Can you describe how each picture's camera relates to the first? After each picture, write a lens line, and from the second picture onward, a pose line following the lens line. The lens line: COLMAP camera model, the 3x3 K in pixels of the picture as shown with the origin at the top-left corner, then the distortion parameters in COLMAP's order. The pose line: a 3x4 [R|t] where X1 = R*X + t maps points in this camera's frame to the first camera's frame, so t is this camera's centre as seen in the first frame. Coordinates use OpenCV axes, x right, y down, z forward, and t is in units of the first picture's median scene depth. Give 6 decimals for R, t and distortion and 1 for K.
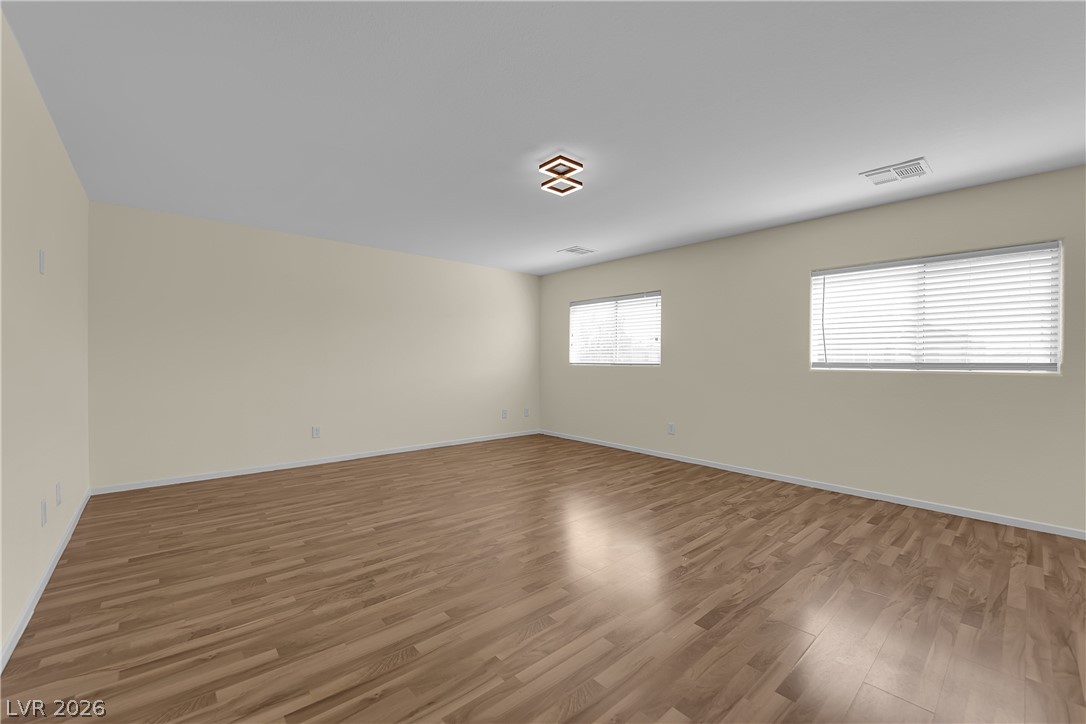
lens RADIAL K [[438.3, 0, 539.1], [0, 438.3, 363.7], [0, 0, 1]] dist [-0.007809, -0.004722]
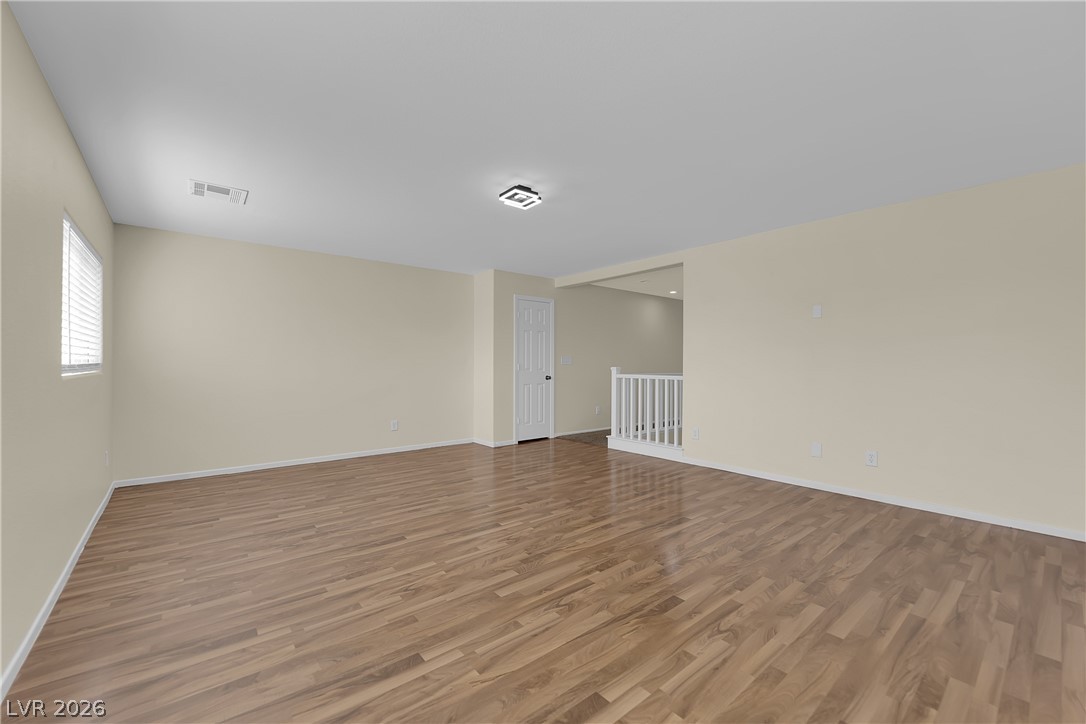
lens RADIAL K [[438.3, 0, 539.1], [0, 438.3, 363.7], [0, 0, 1]] dist [-0.007809, -0.004722]
pose [[-0.999365, -0.006940, 0.034948, -0.035177], [-0.006576, 0.999923, 0.010530, -0.019555], [-0.035018, 0.010293, -0.999334, 1.998366]]
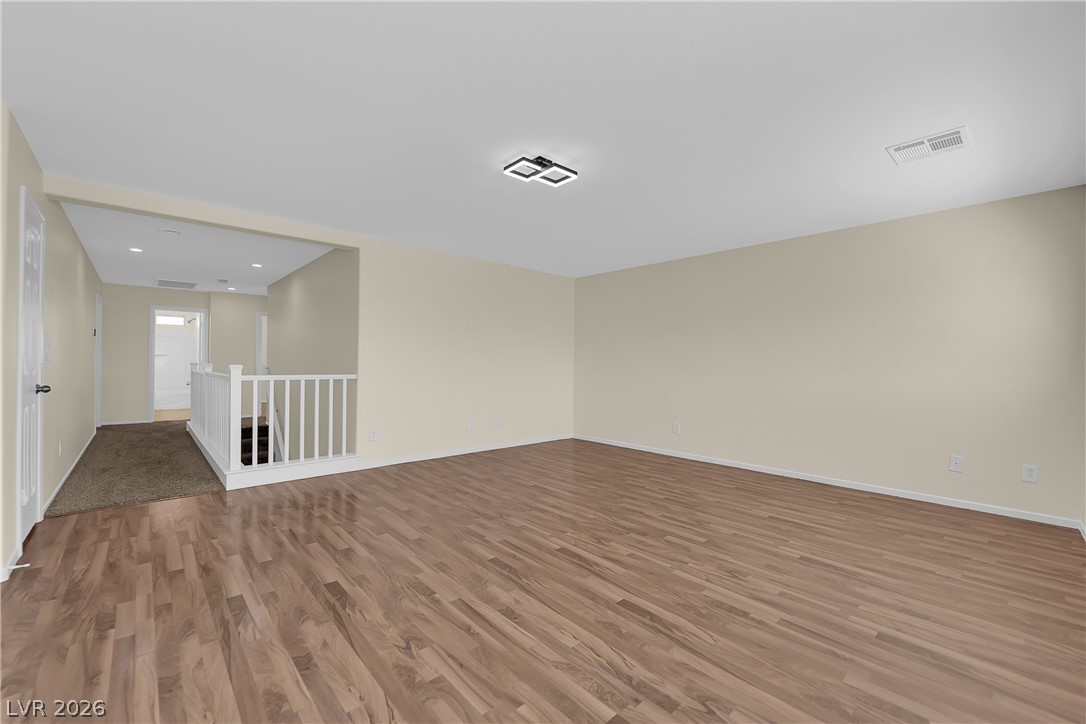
lens RADIAL K [[438.3, 0, 539.1], [0, 438.3, 363.7], [0, 0, 1]] dist [-0.007809, -0.004722]
pose [[0.018188, -0.003596, -0.999828, 0.960046], [-0.019485, 0.999802, -0.003950, -0.002328], [0.999645, 0.019553, 0.018115, 0.935167]]
